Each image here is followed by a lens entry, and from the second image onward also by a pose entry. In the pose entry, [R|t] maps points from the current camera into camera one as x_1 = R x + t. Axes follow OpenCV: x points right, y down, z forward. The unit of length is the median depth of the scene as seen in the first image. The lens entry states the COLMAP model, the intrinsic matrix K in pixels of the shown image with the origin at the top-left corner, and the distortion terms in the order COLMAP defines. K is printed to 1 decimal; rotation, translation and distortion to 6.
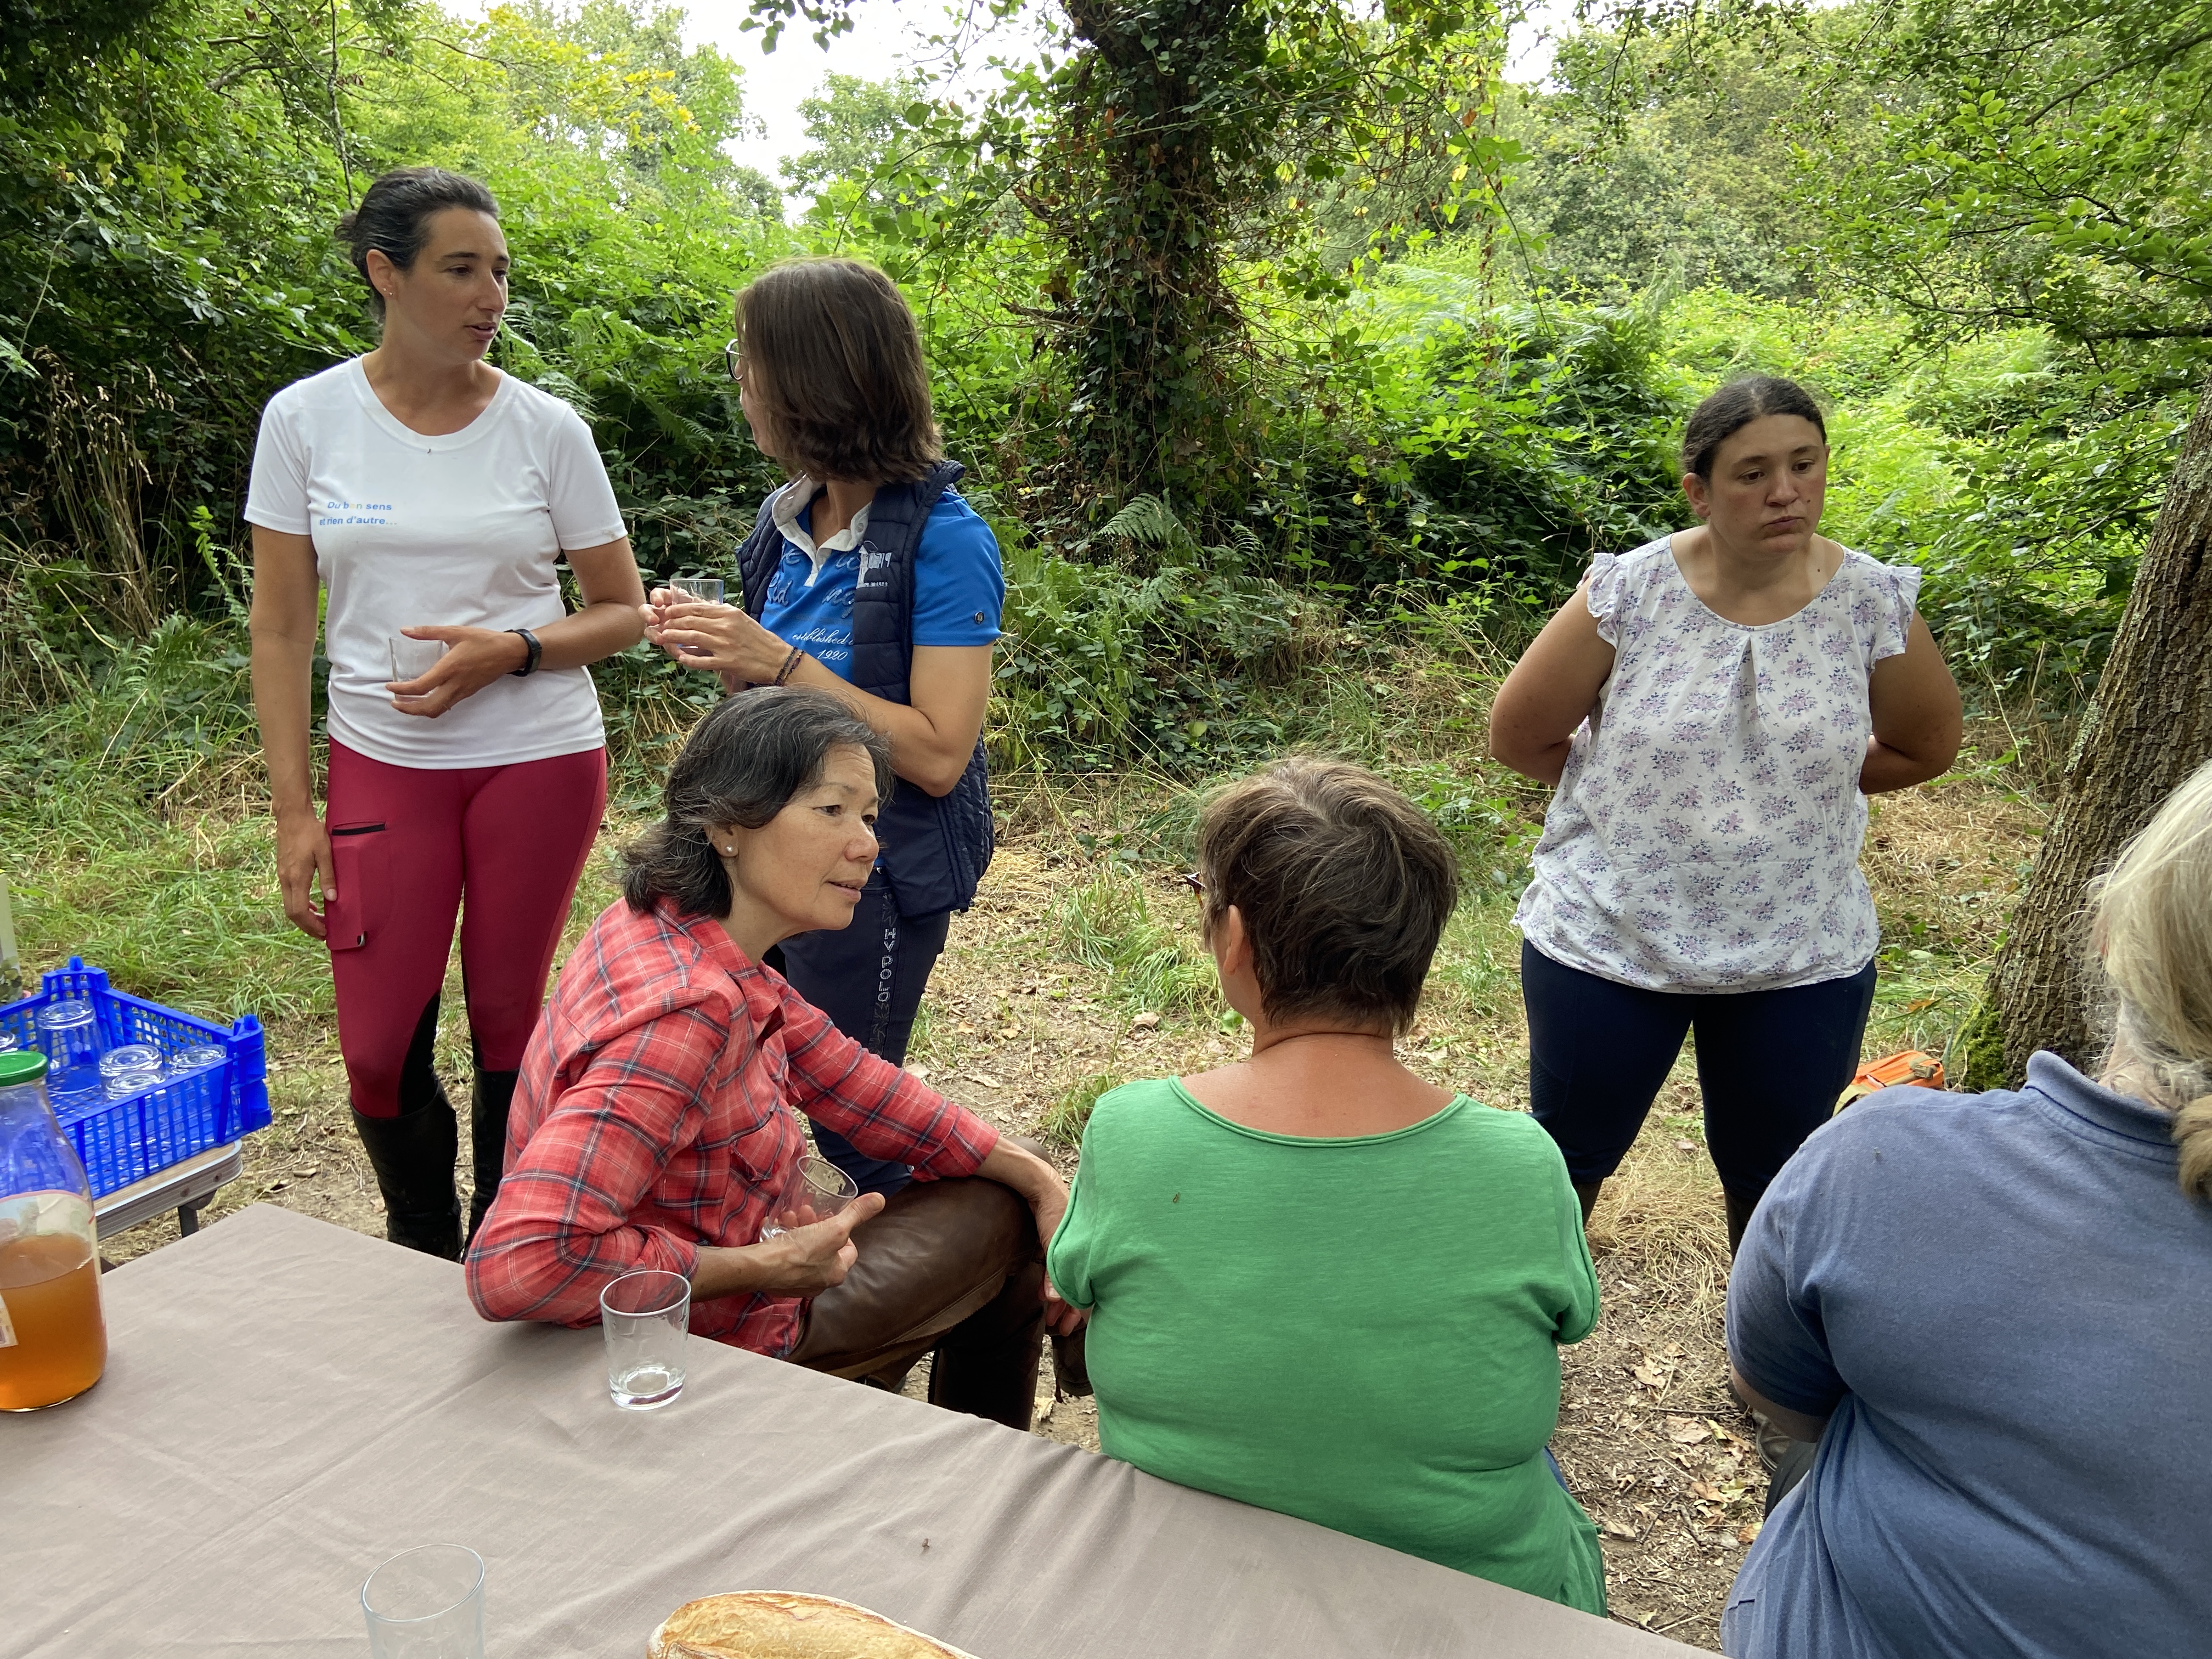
lens RADIAL K [[1653.8, 0, 1099.0], [0, 1653.8, 842.1], [0, 0, 1]] dist [0.094760, -0.102183]
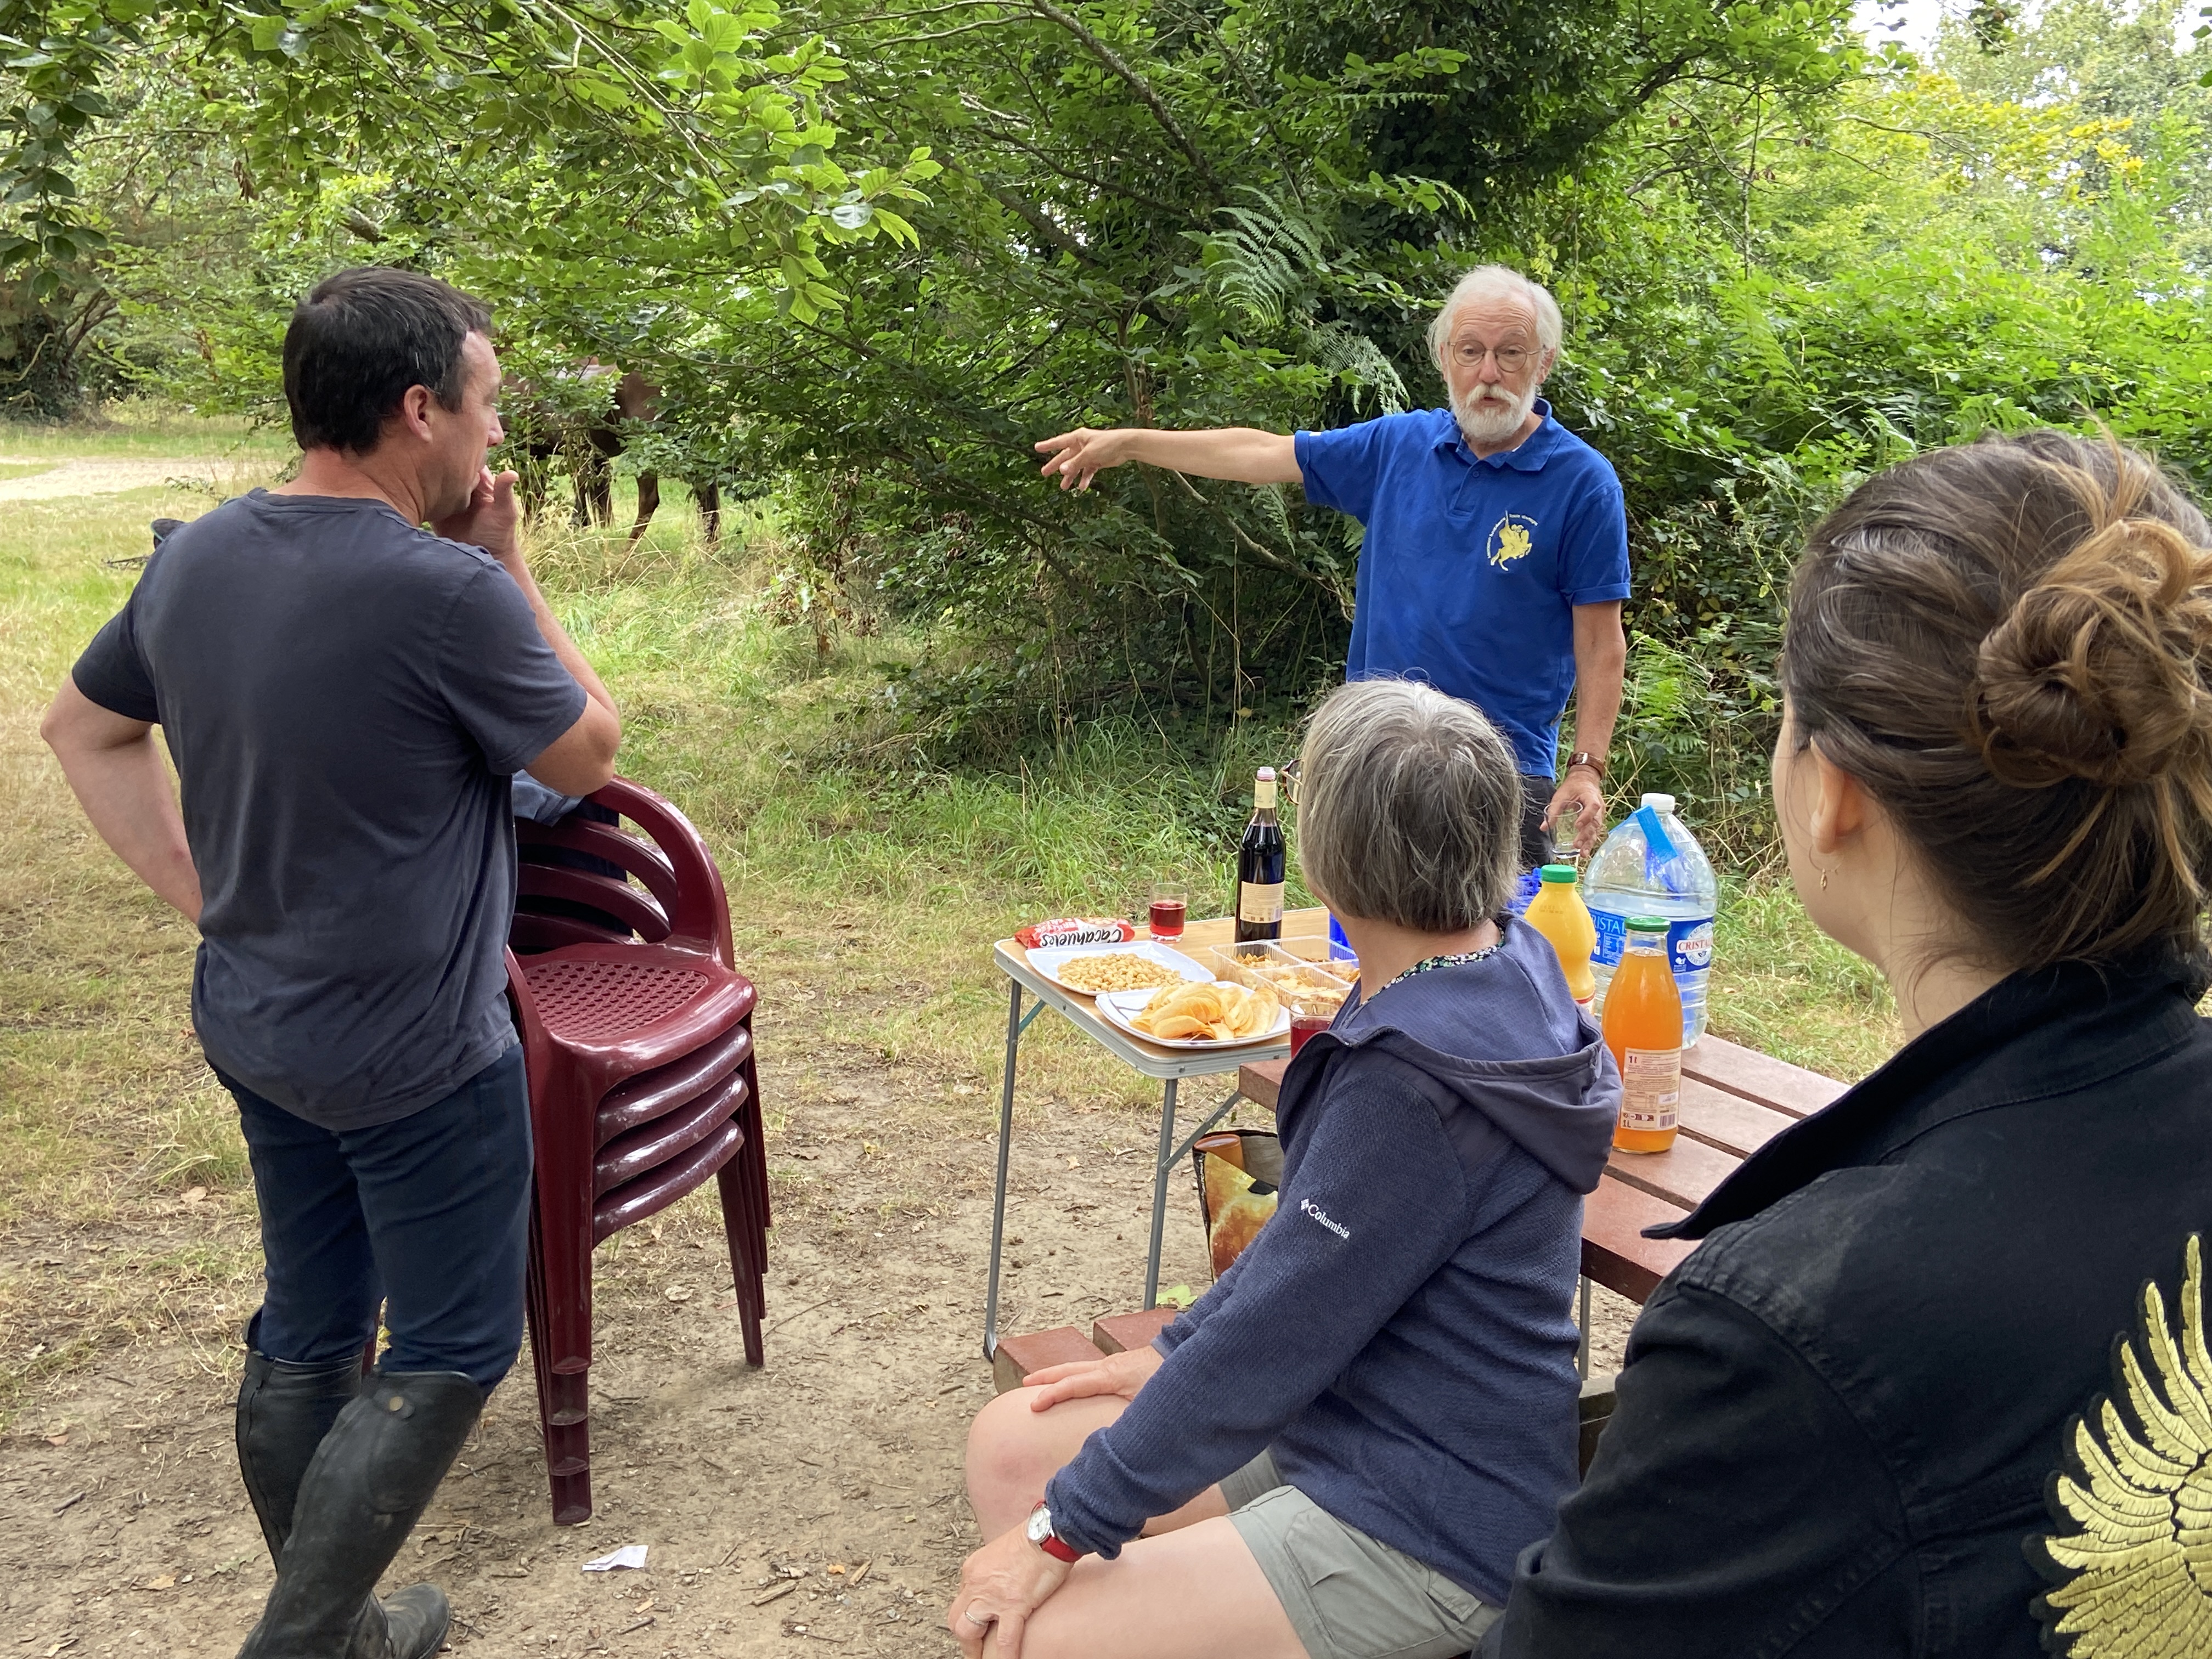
lens RADIAL K [[2250.8, 0, 1116.6], [0, 2250.8, 847.6], [0, 0, 1]] dist [0.036080, 0.000000]
pose [[0.797159, 0.087624, -0.597377, 0.075493], [-0.150288, 0.987068, -0.055766, 0.059798], [0.584765, 0.134233, 0.800020, -0.217952]]
